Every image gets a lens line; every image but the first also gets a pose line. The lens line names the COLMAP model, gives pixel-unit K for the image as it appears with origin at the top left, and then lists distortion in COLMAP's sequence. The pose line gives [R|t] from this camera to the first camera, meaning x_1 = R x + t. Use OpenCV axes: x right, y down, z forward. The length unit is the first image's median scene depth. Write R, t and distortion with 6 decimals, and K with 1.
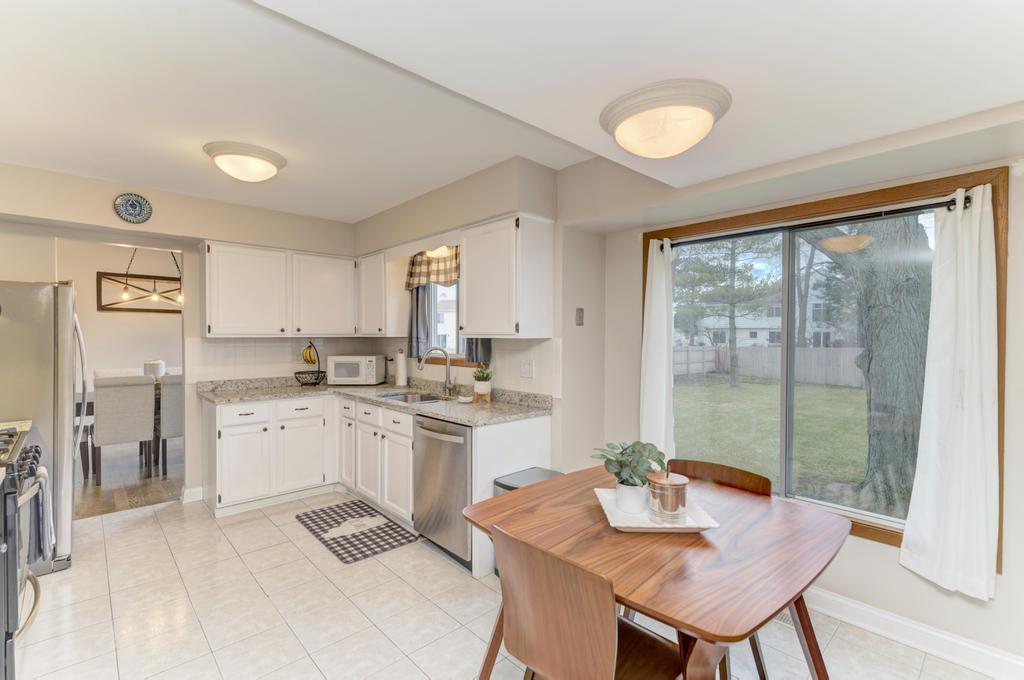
lens RADIAL K [[459.1, 0, 511.6], [0, 459.1, 343.3], [0, 0, 1]] dist [0.010536, -0.001734]
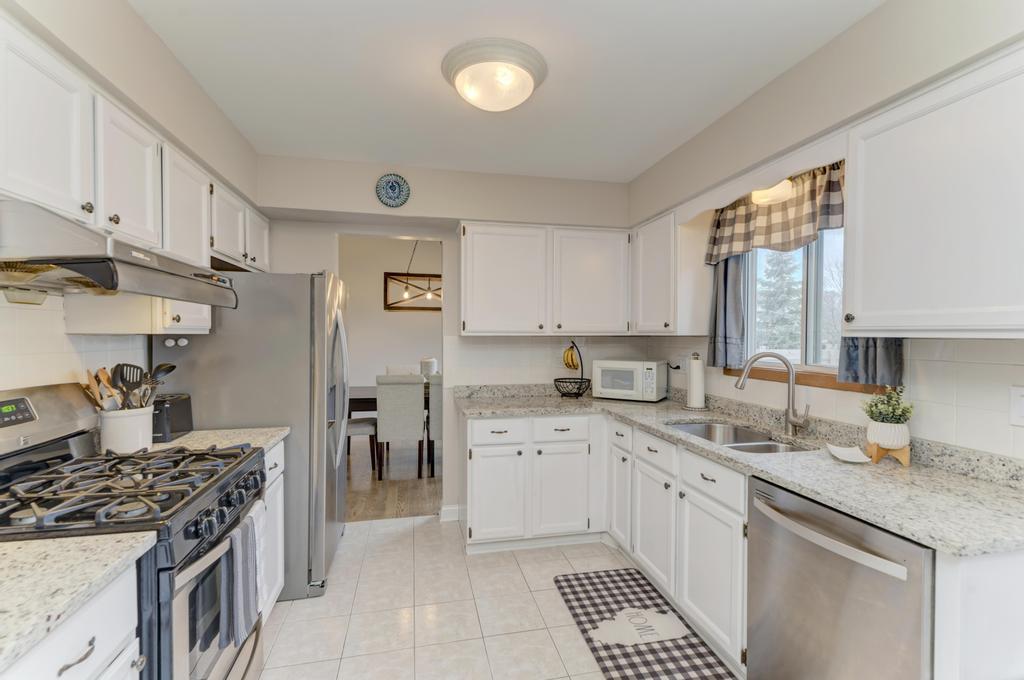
lens RADIAL K [[459.1, 0, 512.0], [0, 459.1, 342.1], [0, 0, 1]] dist [0.010536, -0.001734]
pose [[0.861163, 0.009325, -0.508244, -0.144648], [-0.009505, 0.999952, 0.002242, -0.003158], [0.508241, 0.002900, 0.861210, 0.306527]]
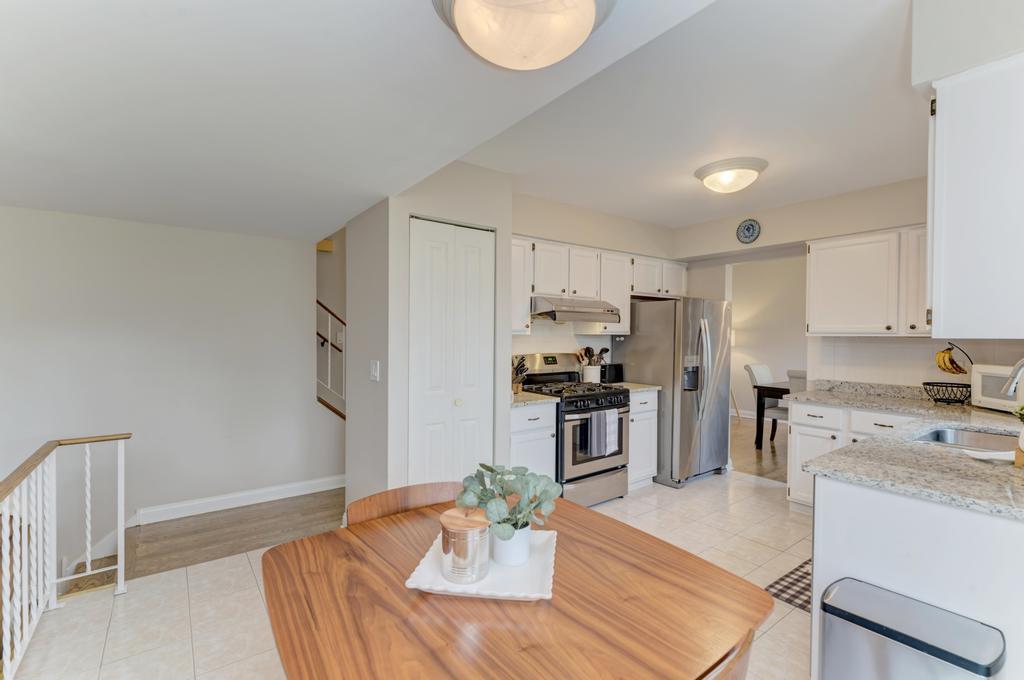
lens RADIAL K [[459.1, 0, 513.1], [0, 459.1, 342.8], [0, 0, 1]] dist [0.010536, -0.001734]
pose [[-0.108916, 0.016469, -0.993915, 0.417333], [-0.020852, 0.999605, 0.018848, -0.003207], [0.993832, 0.022778, -0.108529, 0.447403]]
